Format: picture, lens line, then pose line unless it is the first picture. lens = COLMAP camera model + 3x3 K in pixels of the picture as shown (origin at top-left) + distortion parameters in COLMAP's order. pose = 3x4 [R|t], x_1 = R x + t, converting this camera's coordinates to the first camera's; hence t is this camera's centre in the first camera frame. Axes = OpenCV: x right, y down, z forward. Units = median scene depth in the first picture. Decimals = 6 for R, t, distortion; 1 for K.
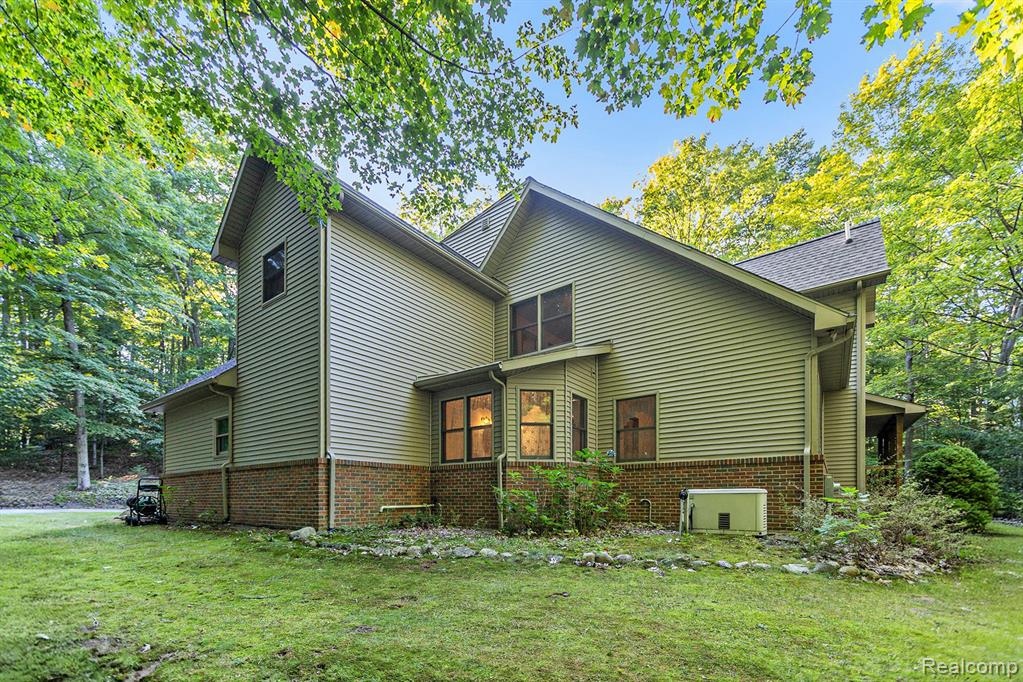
lens RADIAL K [[454.7, 0, 514.6], [0, 454.7, 361.4], [0, 0, 1]] dist [-0.004067, -0.000030]
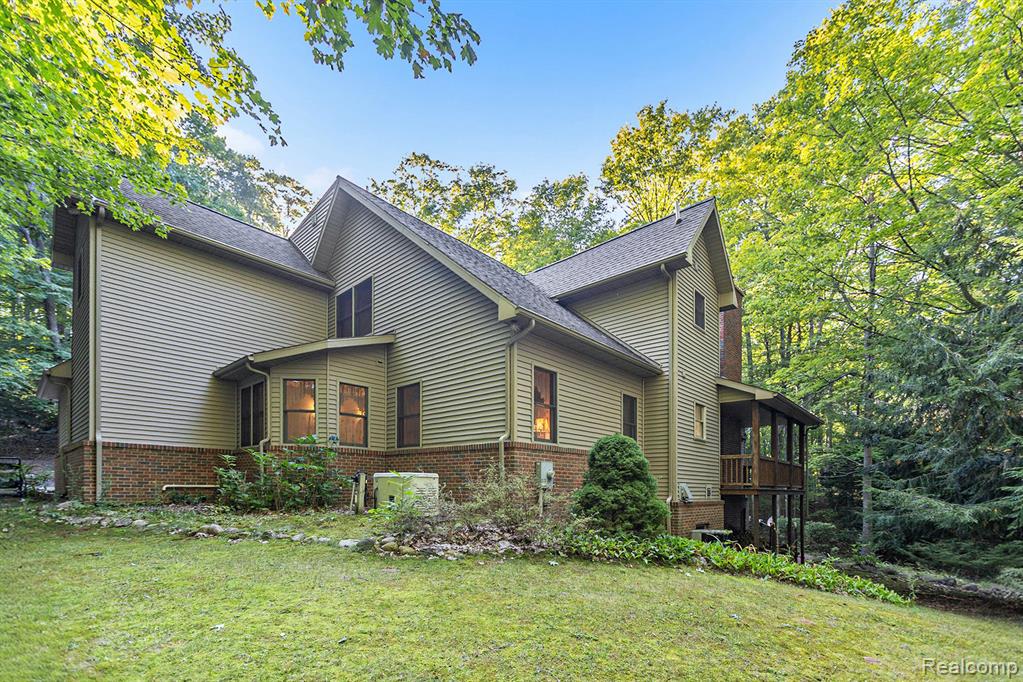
lens RADIAL K [[478.1, 0, 508.3], [0, 478.1, 346.1], [0, 0, 1]] dist [0.000196, 0.000159]
pose [[0.994187, -0.013362, -0.106836, 0.633032], [0.014277, 0.999868, 0.007800, -0.016709], [0.106717, -0.009280, 0.994246, -0.066225]]
